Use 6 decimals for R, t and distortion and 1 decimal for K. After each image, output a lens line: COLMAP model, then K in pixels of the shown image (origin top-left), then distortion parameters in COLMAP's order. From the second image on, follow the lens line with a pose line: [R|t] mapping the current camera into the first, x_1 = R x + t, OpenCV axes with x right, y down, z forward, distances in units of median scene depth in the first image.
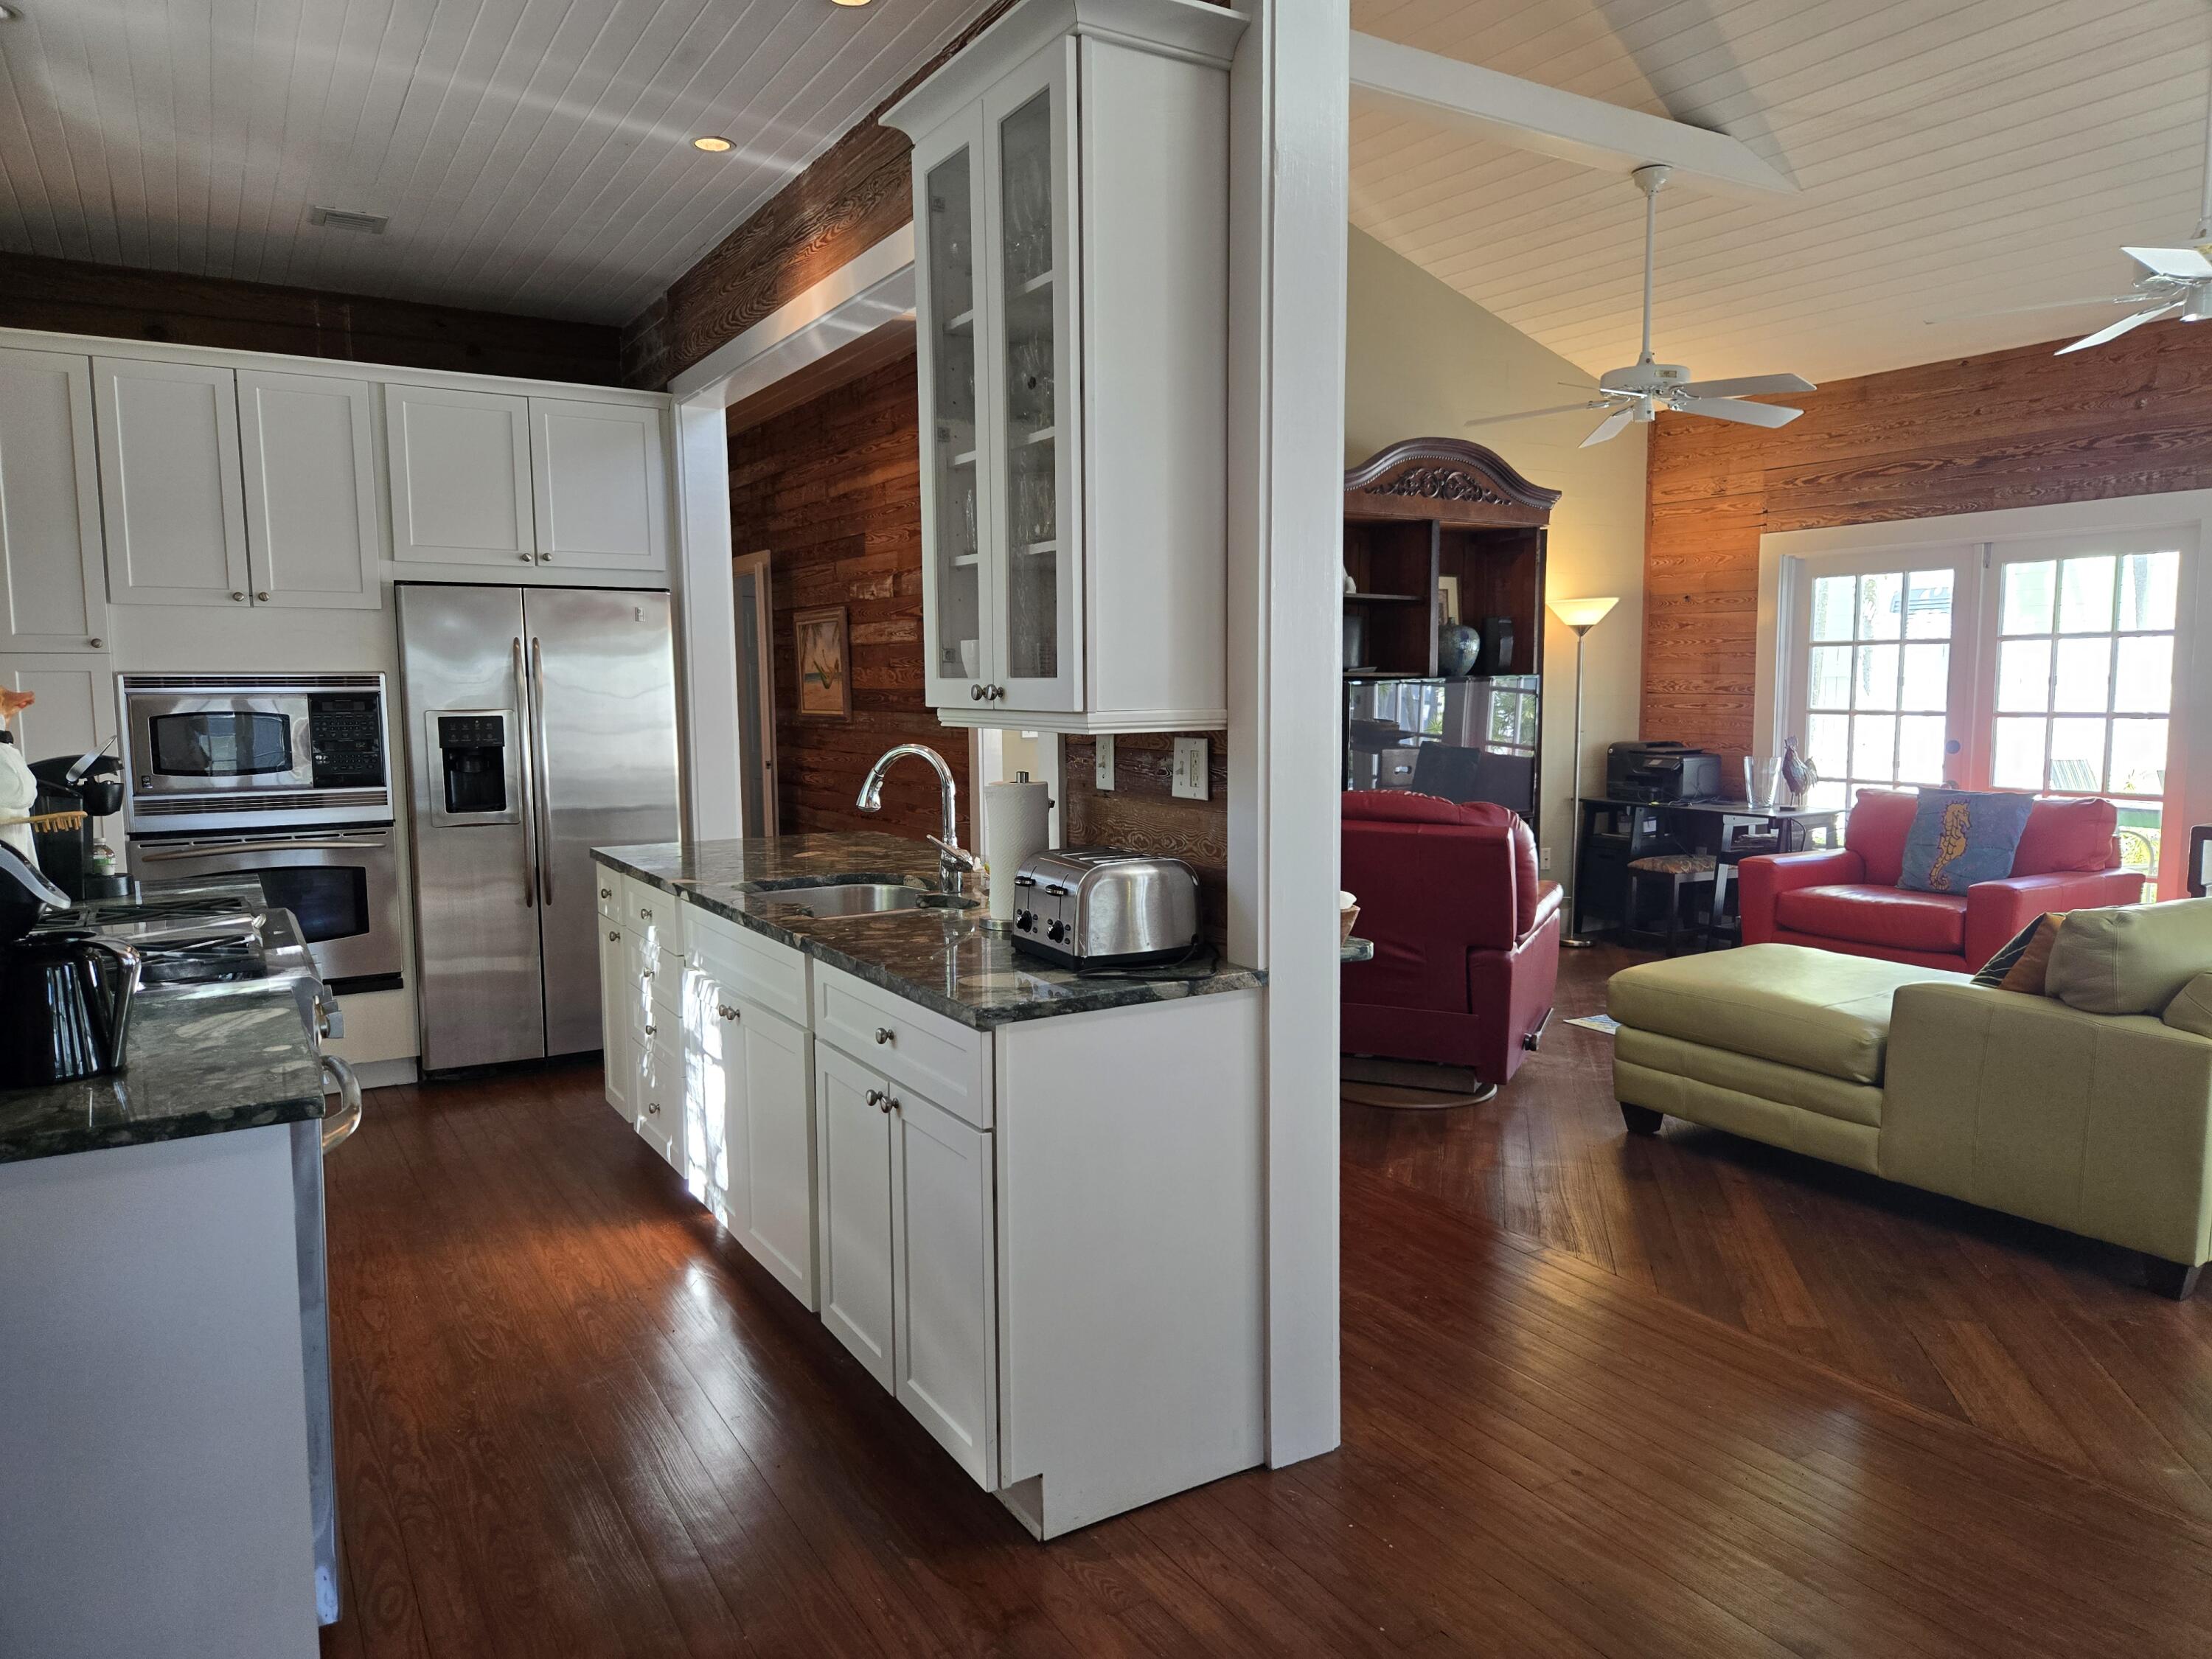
lens RADIAL K [[1479.0, 0, 1106.0], [0, 1479.0, 829.5], [0, 0, 1]] dist [0.066677, -0.058481]
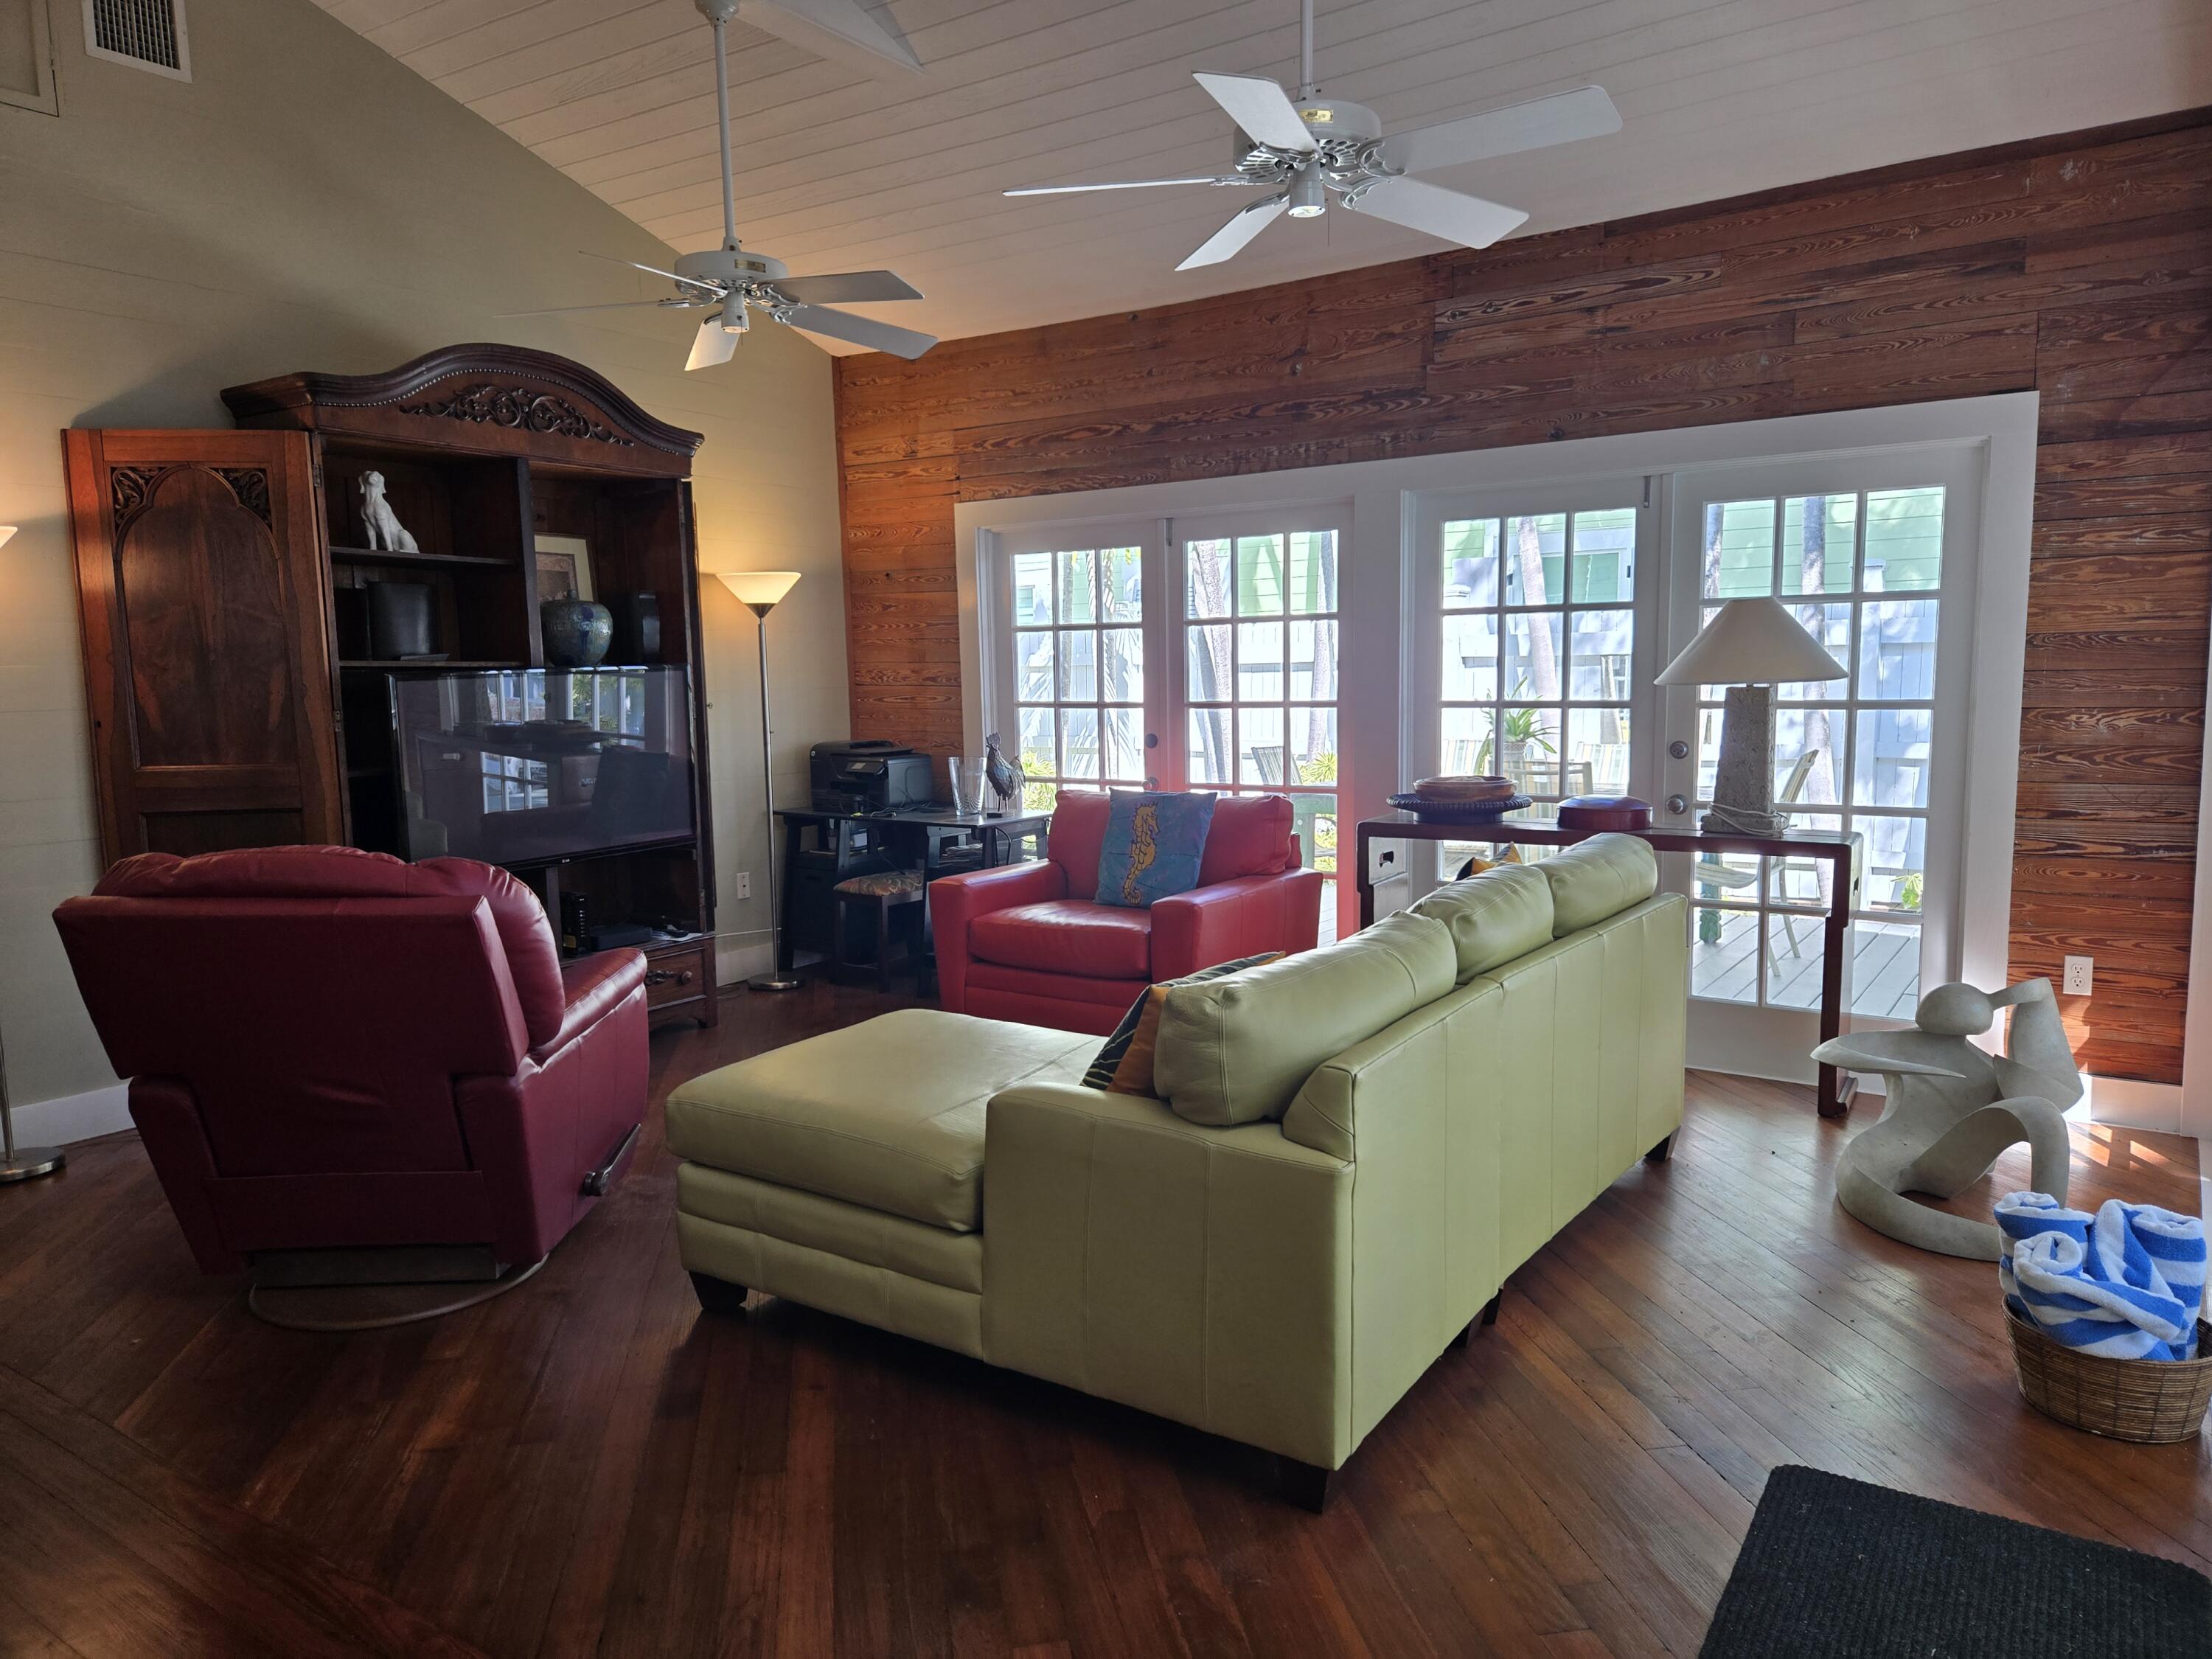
lens RADIAL K [[1479.0, 0, 1106.0], [0, 1479.0, 829.5], [0, 0, 1]] dist [0.066677, -0.058481]
pose [[0.910825, -0.054890, 0.409128, 0.168496], [0.052264, 0.998478, 0.017606, -0.018558], [-0.409472, 0.005346, 0.912307, 0.188360]]
